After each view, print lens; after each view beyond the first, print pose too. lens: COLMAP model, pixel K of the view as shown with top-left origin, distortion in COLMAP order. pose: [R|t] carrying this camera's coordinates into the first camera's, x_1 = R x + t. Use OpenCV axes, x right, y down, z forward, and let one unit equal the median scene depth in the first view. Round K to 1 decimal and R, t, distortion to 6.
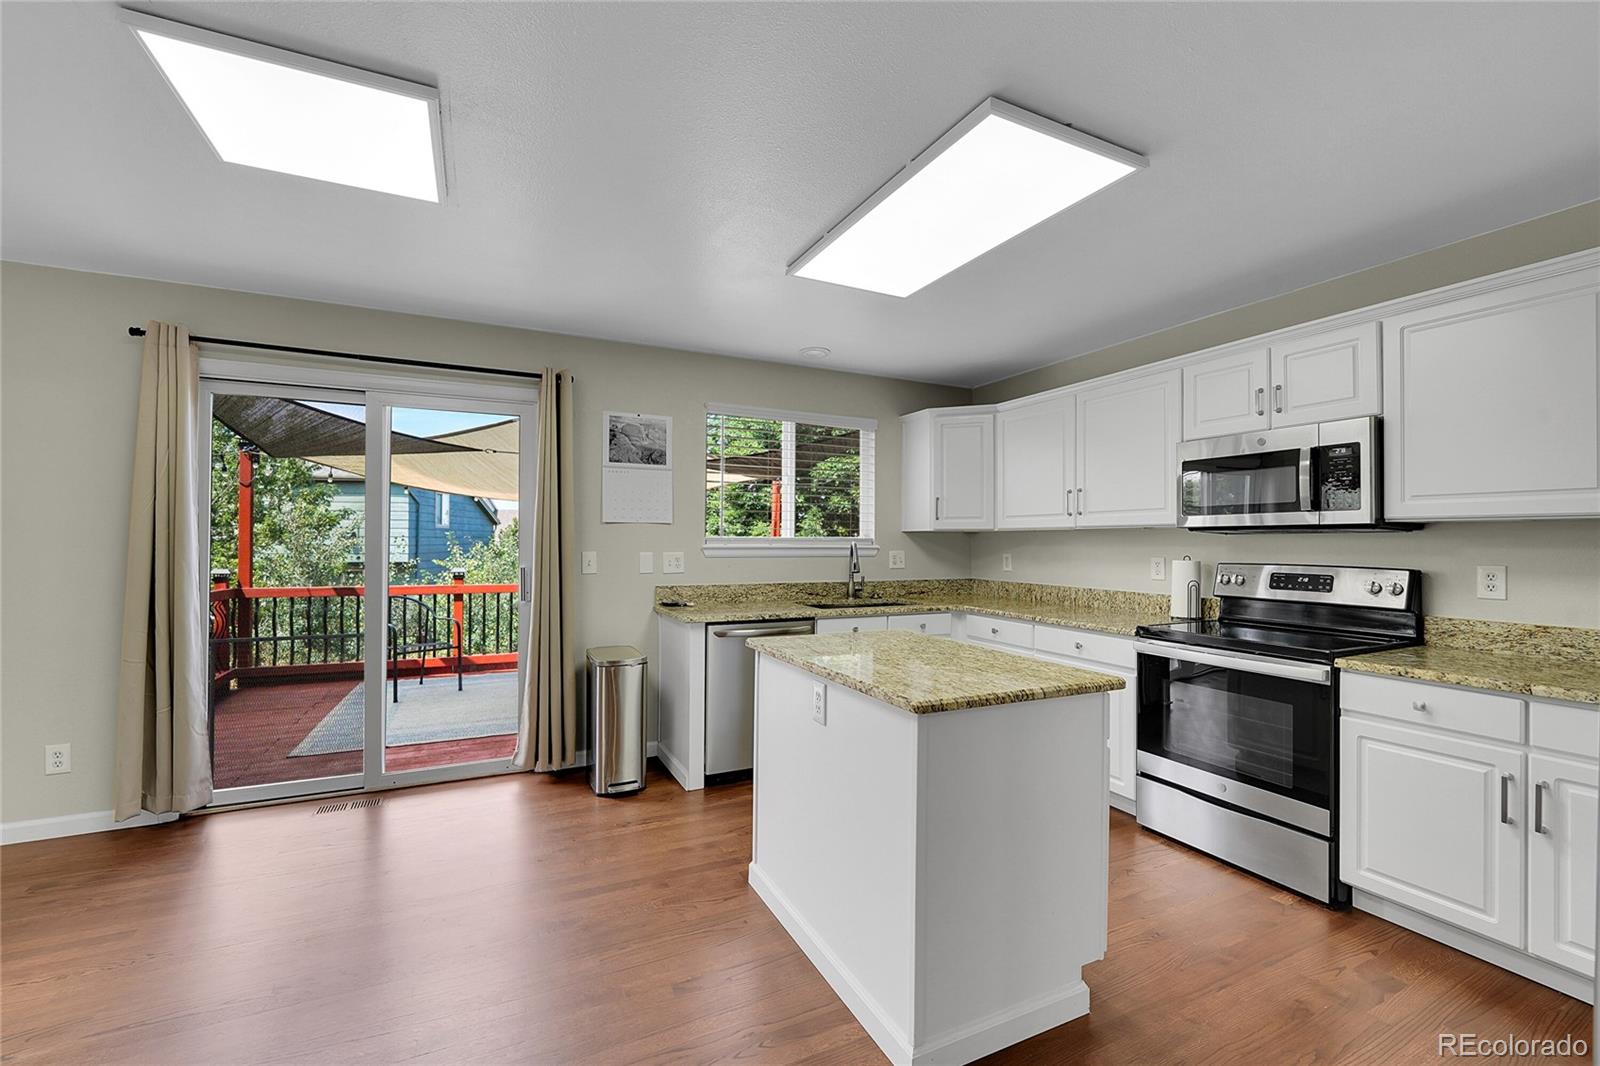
lens RADIAL K [[669.5, 0, 799.4], [0, 669.5, 530.4], [0, 0, 1]] dist [-0.004426, -0.000739]
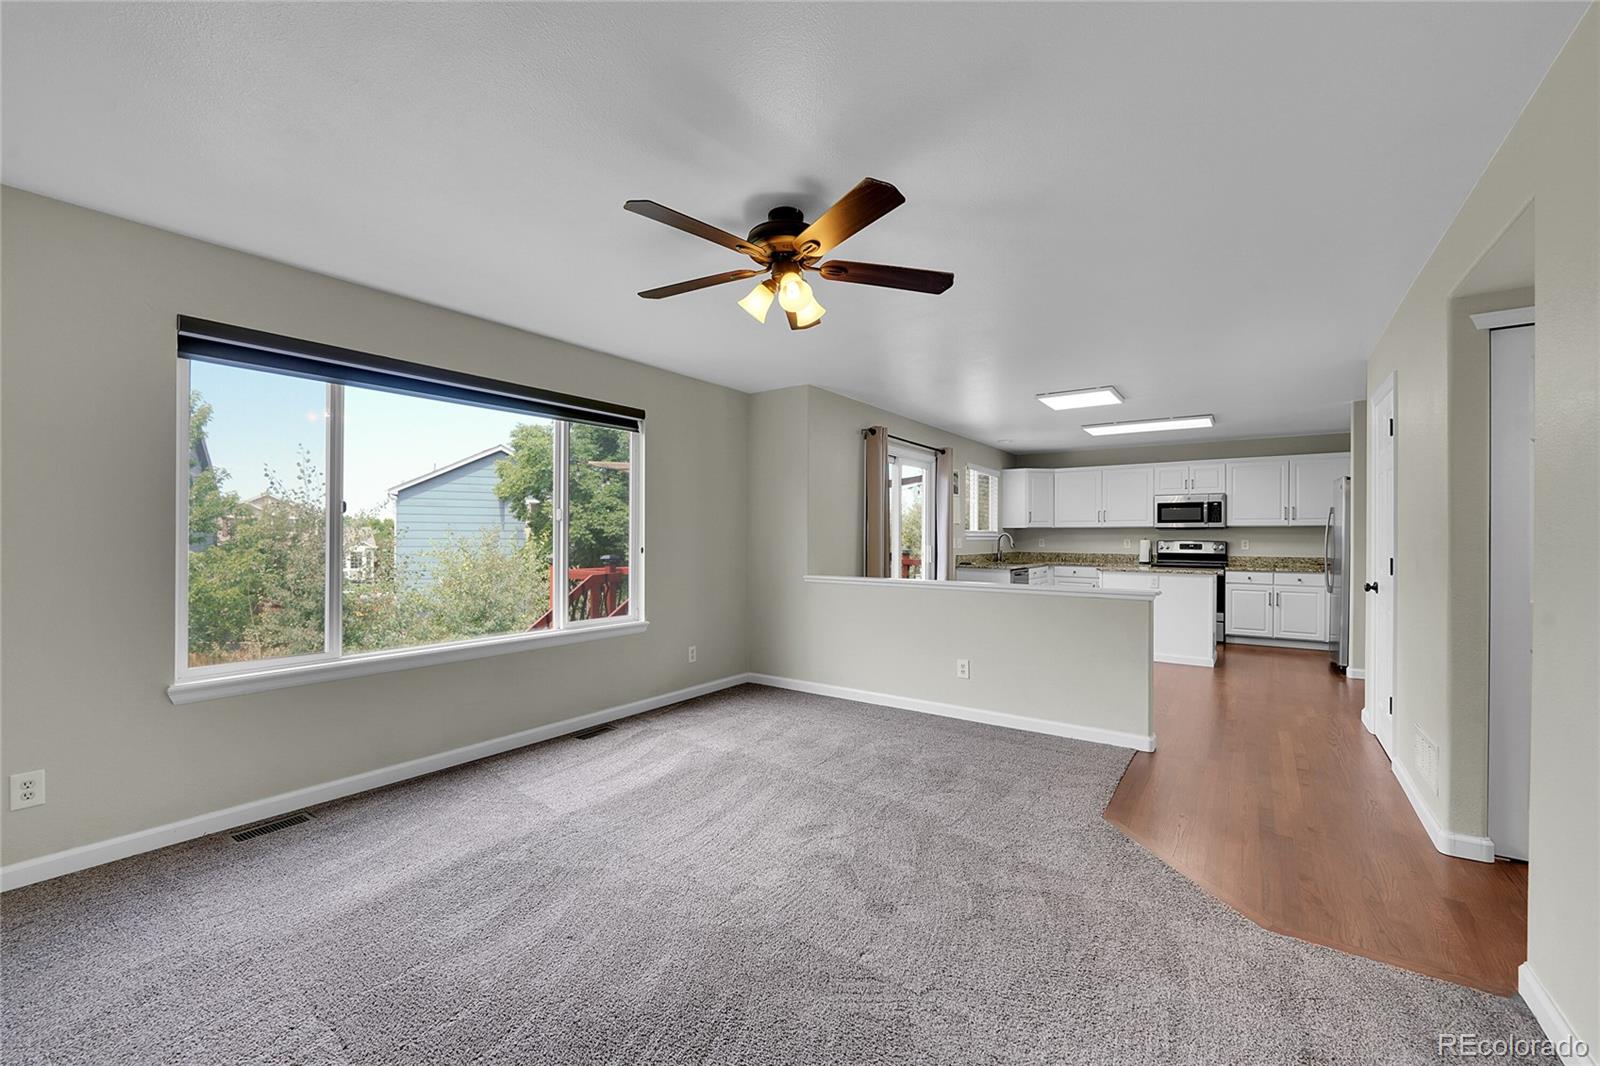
lens RADIAL K [[669.5, 0, 791.7], [0, 669.5, 535.2], [0, 0, 1]] dist [-0.004426, -0.000739]
pose [[0.868716, 0.000152, 0.495310, -1.706627], [-0.008281, 0.999865, 0.014217, 0.000788], [-0.495241, -0.016453, 0.868600, -0.513335]]
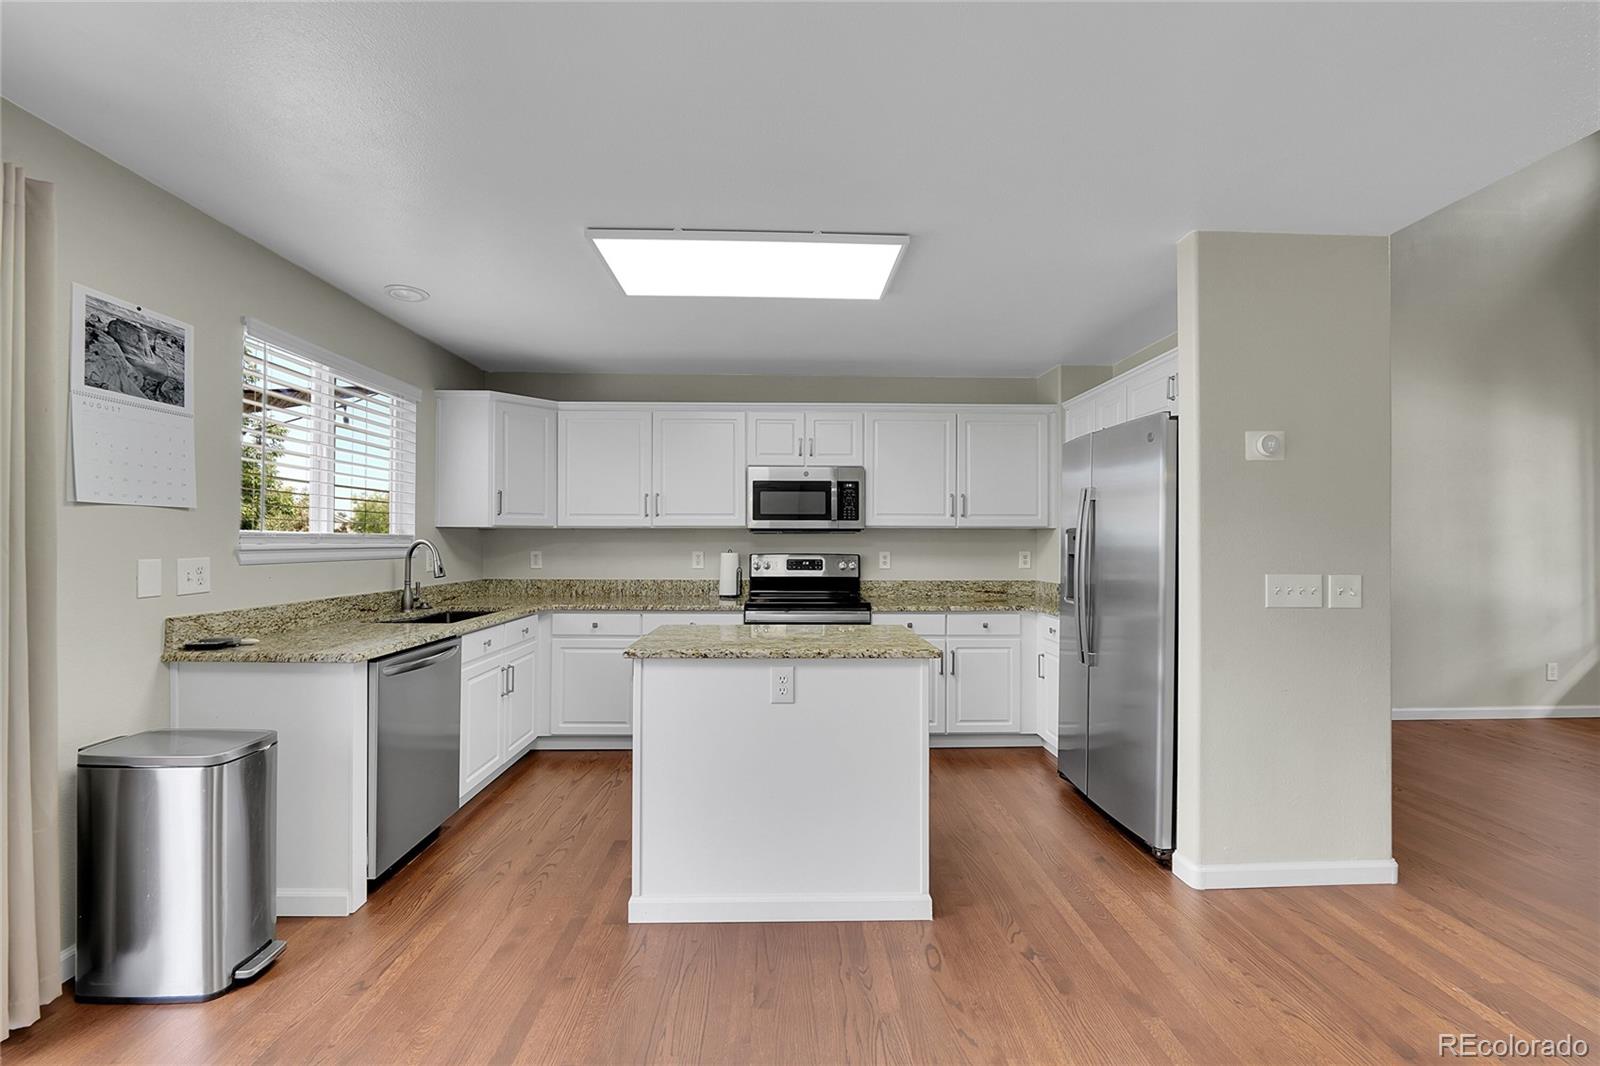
lens RADIAL K [[669.5, 0, 800.3], [0, 669.5, 531.8], [0, 0, 1]] dist [-0.004426, -0.000739]
pose [[0.402107, 0.008750, 0.915551, -0.540118], [-0.015102, 0.999882, -0.002924, 0.003860], [-0.915468, -0.012651, 0.402192, 0.297106]]
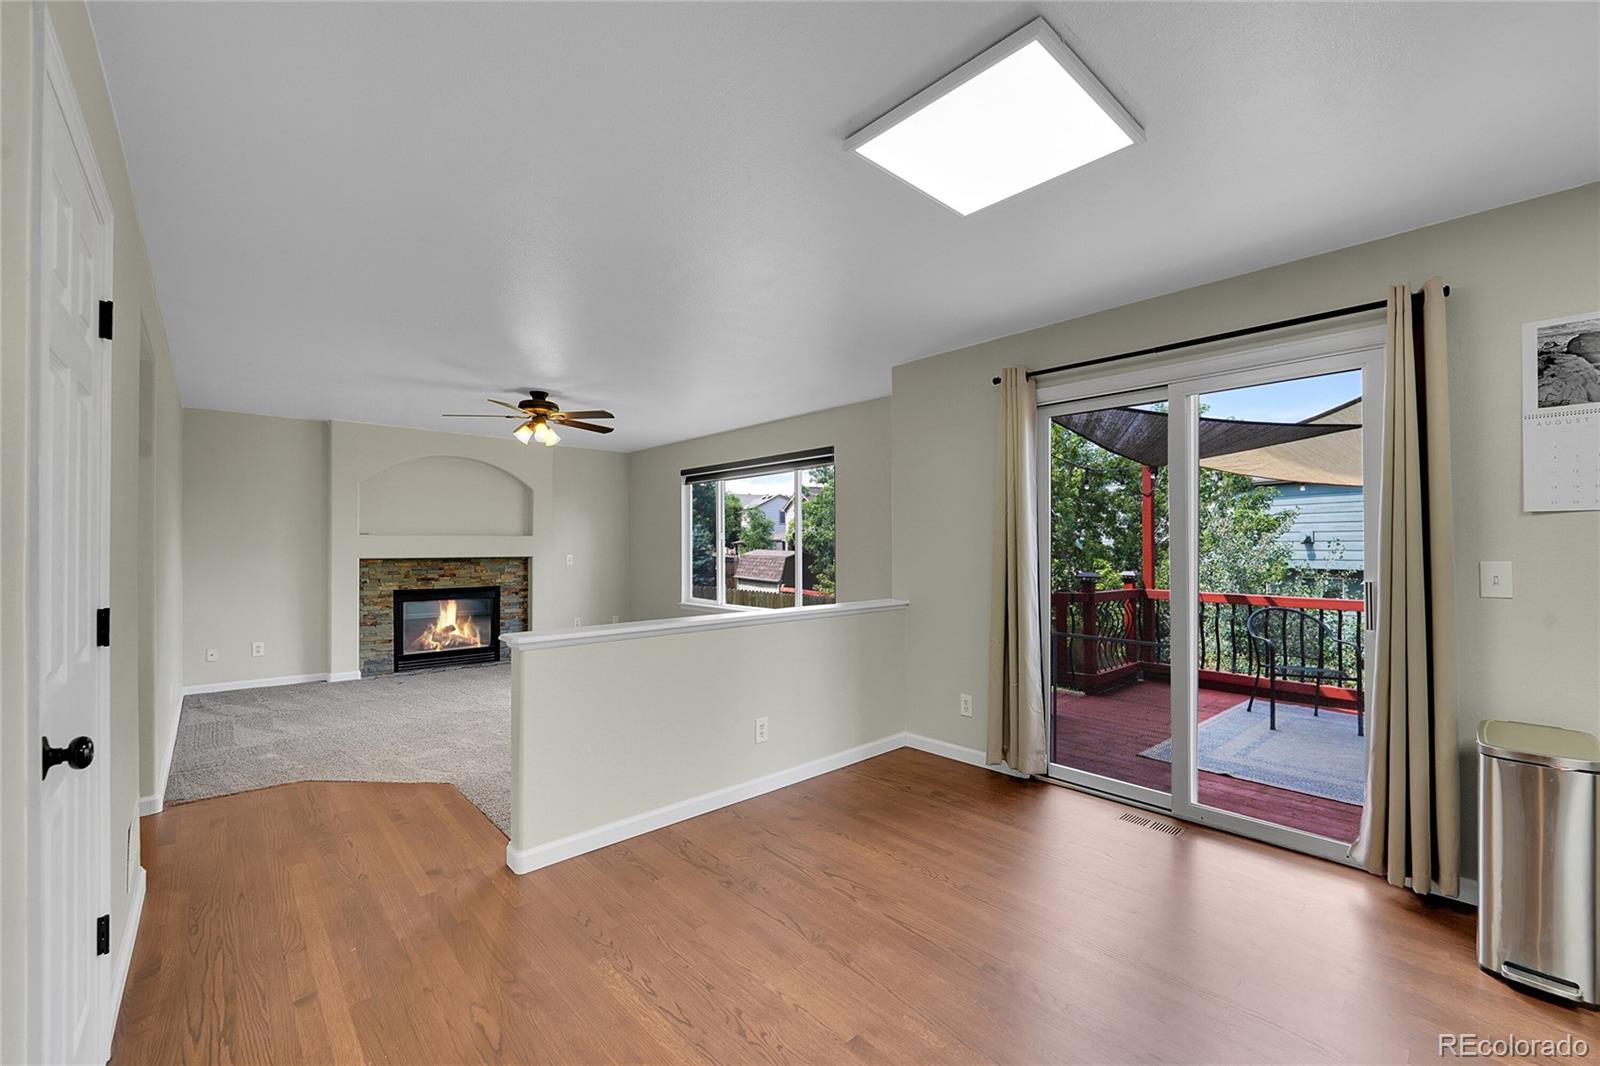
lens RADIAL K [[669.5, 0, 819.3], [0, 669.5, 536.7], [0, 0, 1]] dist [-0.004426, -0.000739]
pose [[0.282733, -0.016777, -0.959052, 0.094013], [0.017885, 0.999765, -0.012216, 0.005785], [0.959032, -0.013698, 0.282966, 0.239170]]
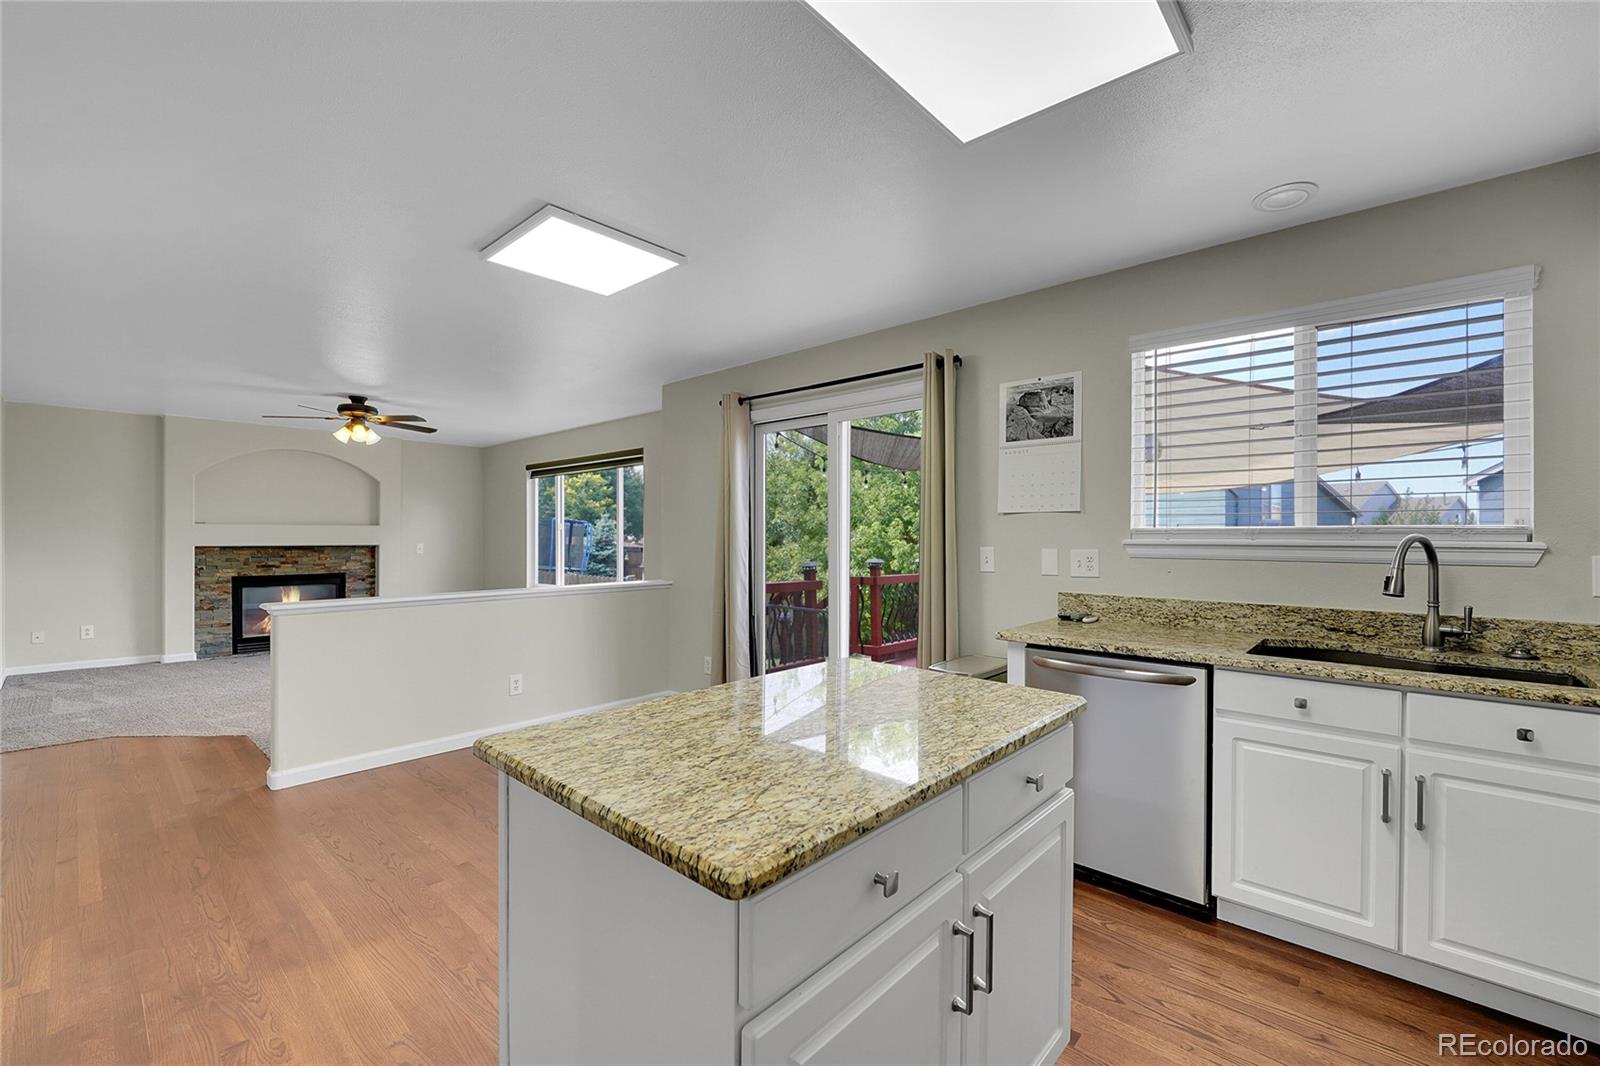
lens RADIAL K [[669.5, 0, 814.9], [0, 669.5, 534.0], [0, 0, 1]] dist [-0.004426, -0.000739]
pose [[0.380178, -0.006244, -0.924892, 0.420438], [0.014573, 0.999894, -0.000760, 0.012268], [0.924798, -0.013189, 0.380229, 0.456966]]
